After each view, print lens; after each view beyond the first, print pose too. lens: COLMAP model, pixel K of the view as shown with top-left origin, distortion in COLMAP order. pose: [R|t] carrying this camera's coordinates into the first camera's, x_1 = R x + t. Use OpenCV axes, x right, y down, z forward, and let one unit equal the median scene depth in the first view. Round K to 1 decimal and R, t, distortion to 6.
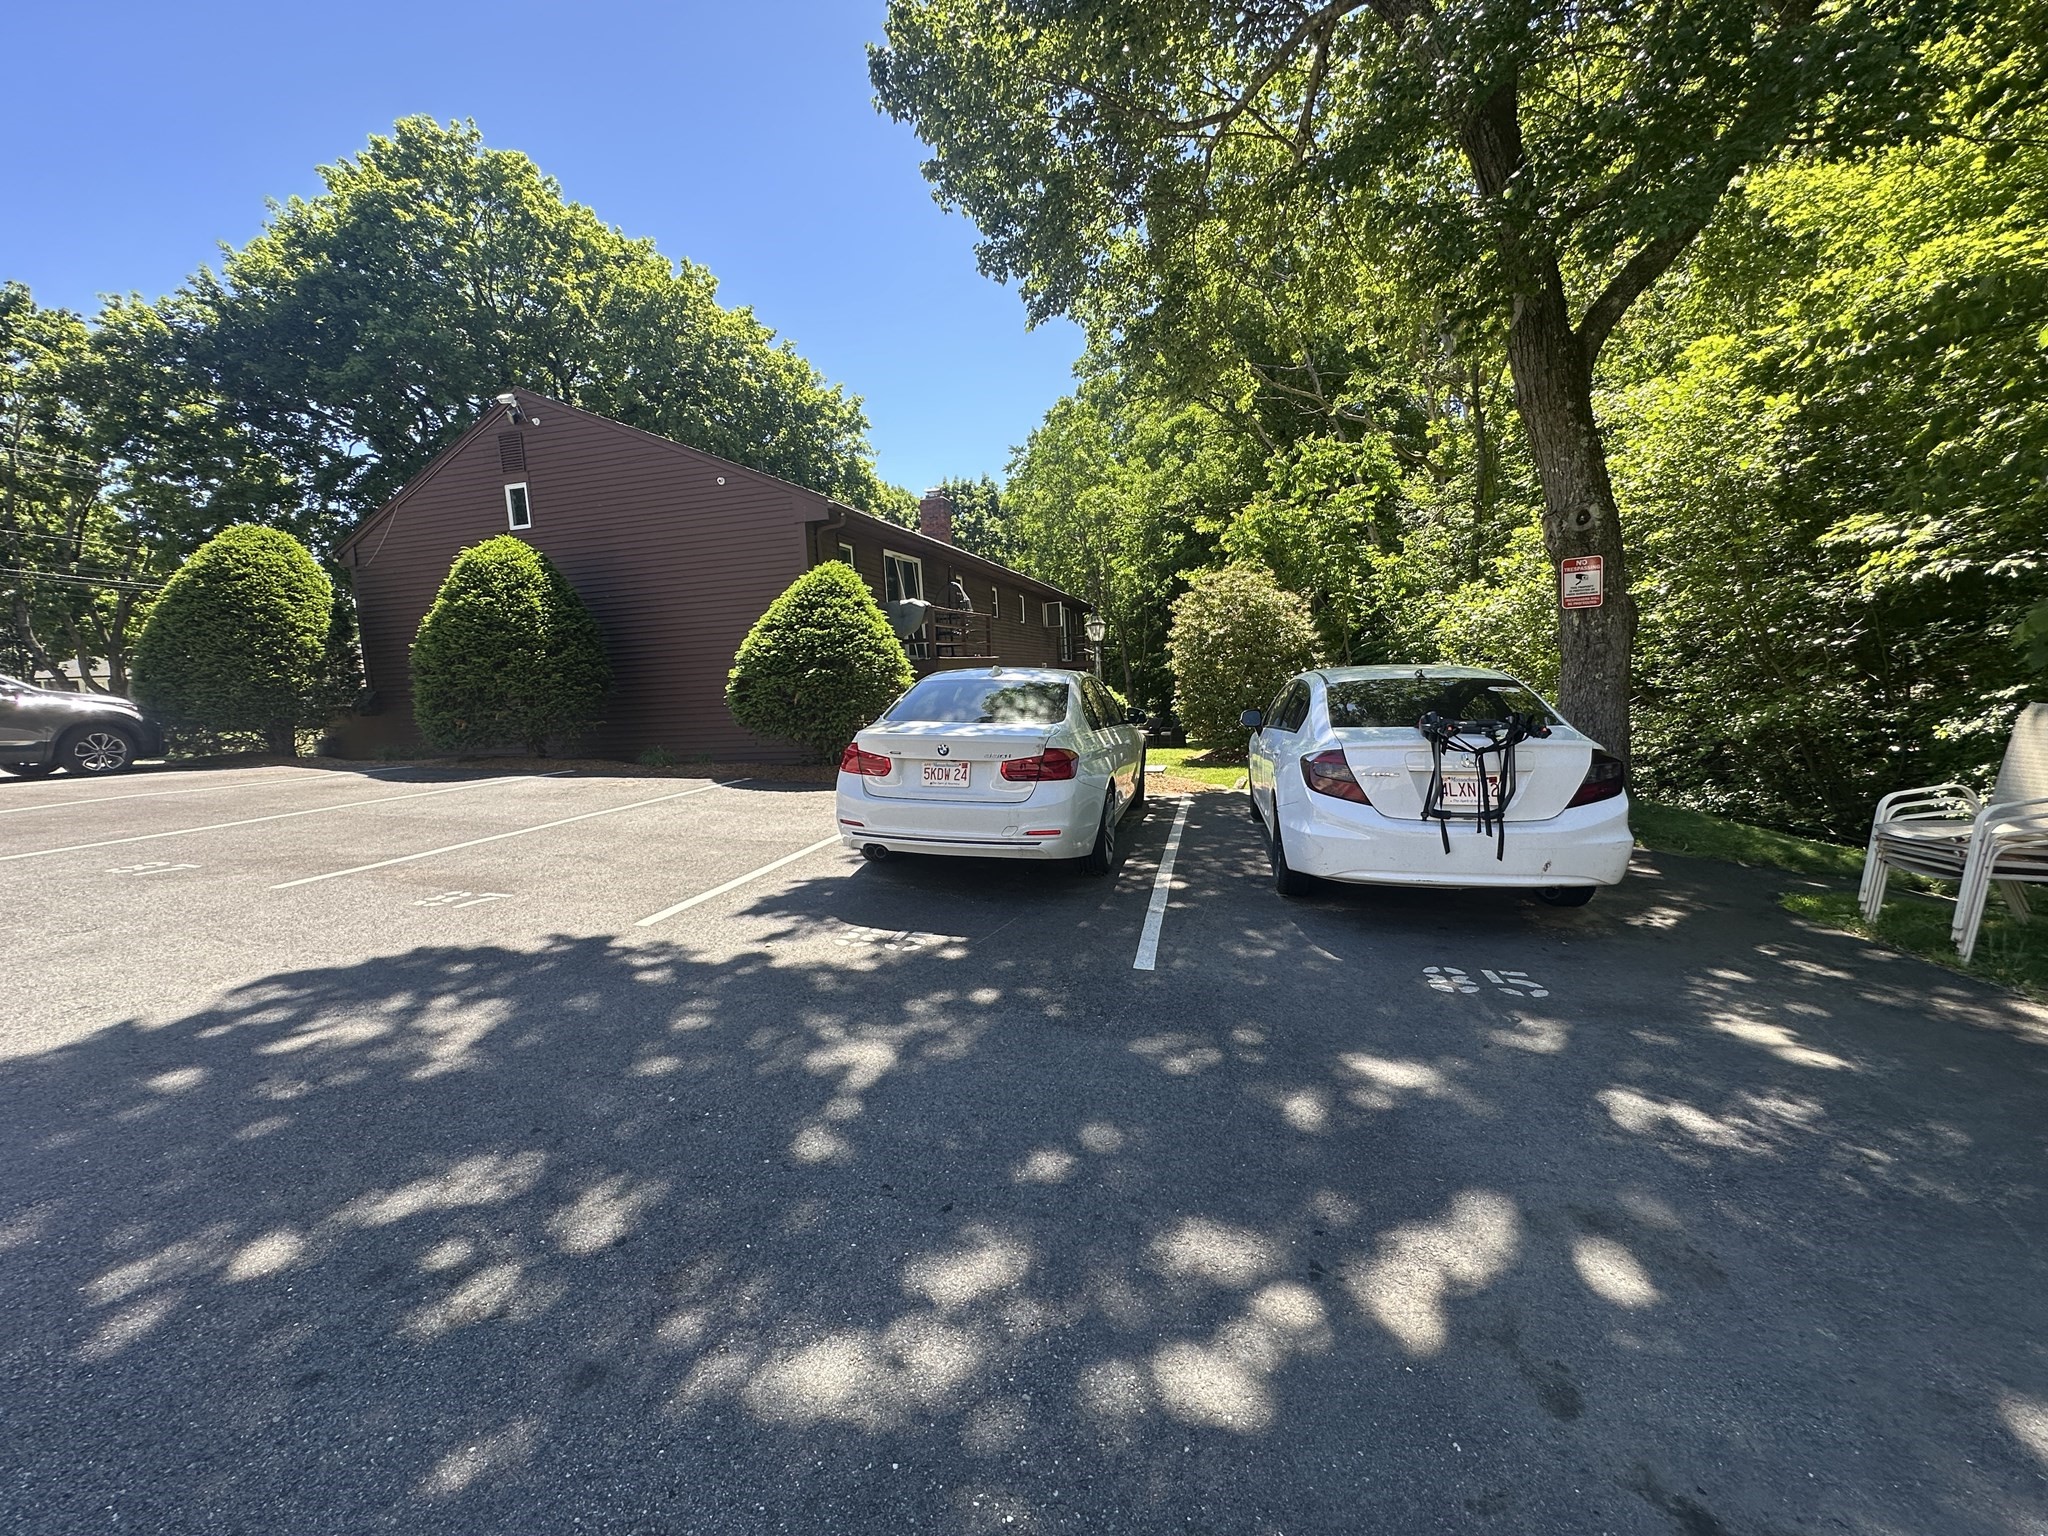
lens RADIAL K [[817.0, 0, 1021.3], [0, 817.0, 763.3], [0, 0, 1]] dist [0.001226, -0.000123]
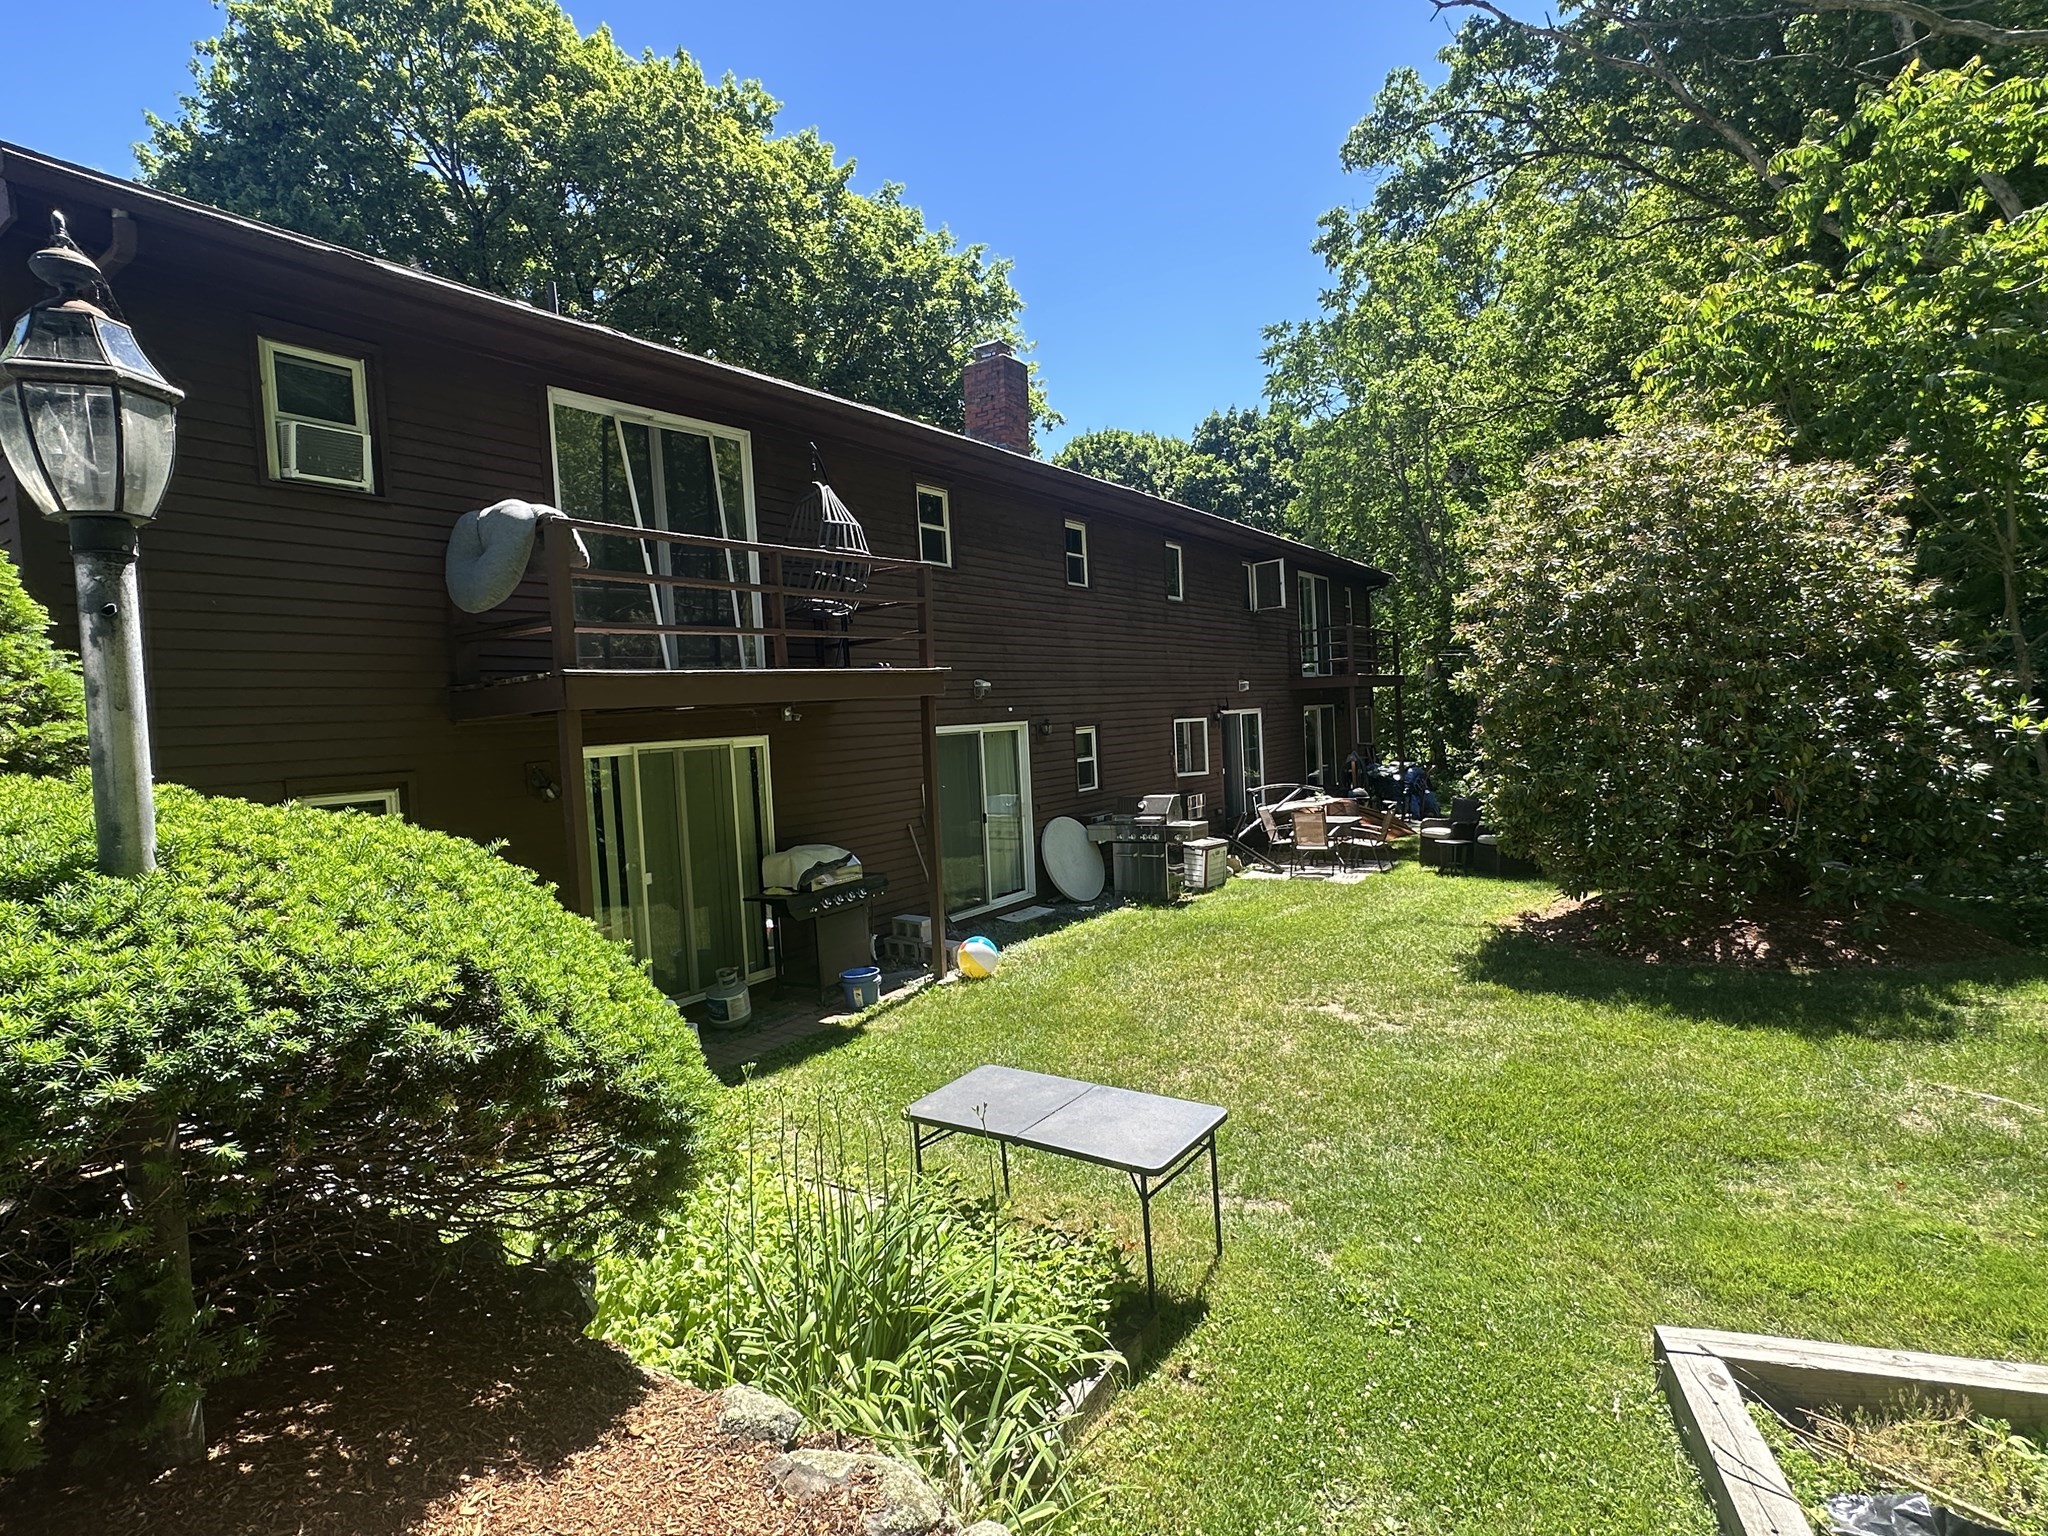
lens RADIAL K [[1000.0, 0, 1024.0], [0, 1000.0, 768.0], [0, 0, 1]] dist [-0.002400, -0.000341]
pose [[0.931375, 0.023567, -0.363297, 0.165094], [-0.037406, 0.998816, -0.031102, -0.056562], [0.362134, 0.042557, 0.931154, 0.486412]]
